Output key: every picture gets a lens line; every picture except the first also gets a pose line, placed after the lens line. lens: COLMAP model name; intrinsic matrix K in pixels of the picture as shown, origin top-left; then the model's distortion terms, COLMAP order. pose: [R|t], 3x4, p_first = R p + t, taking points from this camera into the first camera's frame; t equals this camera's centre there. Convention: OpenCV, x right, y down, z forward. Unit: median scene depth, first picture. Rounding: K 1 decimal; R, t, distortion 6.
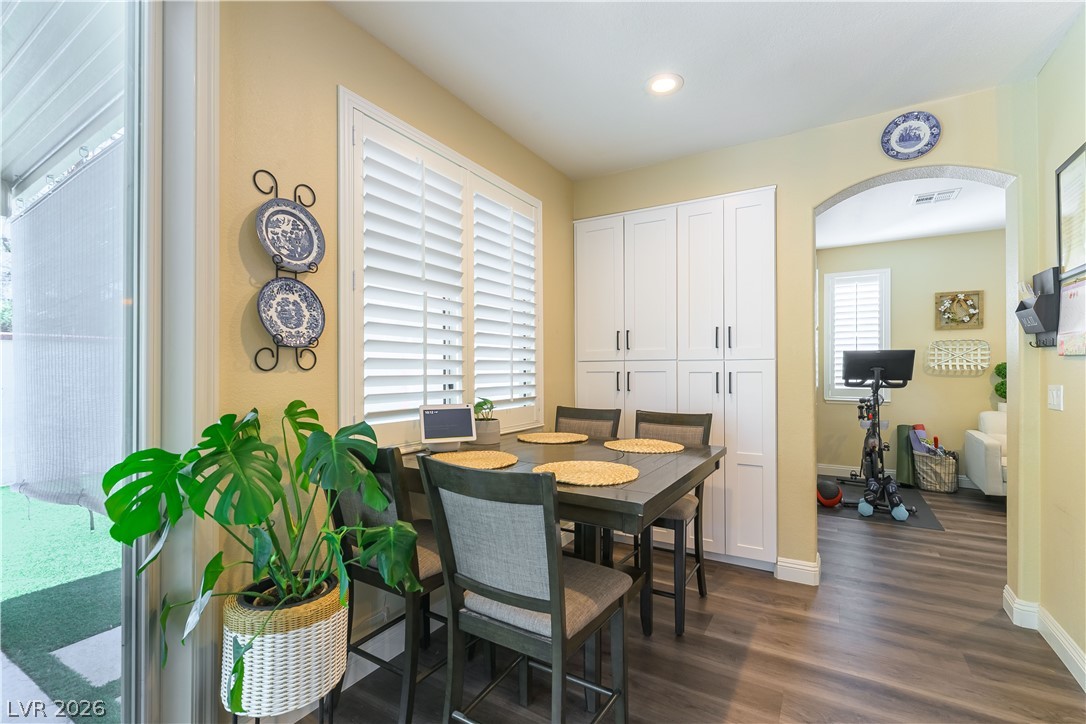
lens RADIAL K [[470.9, 0, 539.5], [0, 470.9, 363.7], [0, 0, 1]] dist [0.003057, -0.000688]
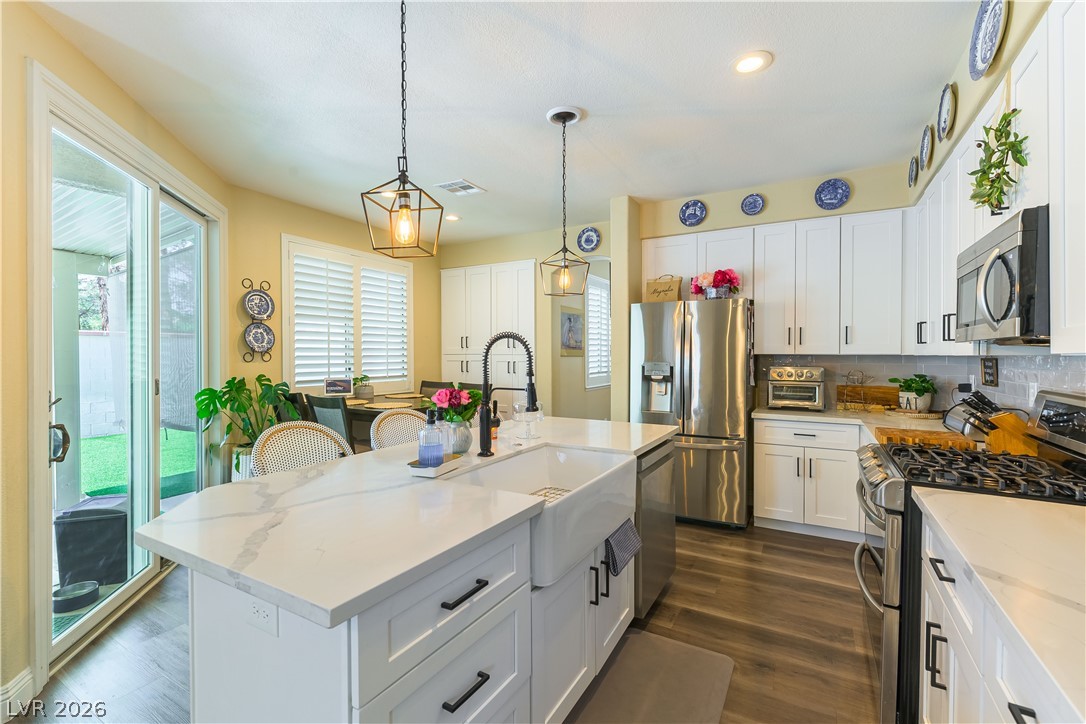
lens RADIAL K [[470.9, 0, 551.9], [0, 470.9, 356.0], [0, 0, 1]] dist [0.003057, -0.000688]
pose [[0.999681, 0.001496, 0.025203, 0.854682], [-0.001874, 0.999886, 0.014952, -0.050925], [-0.025178, -0.014994, 0.999571, -1.358426]]
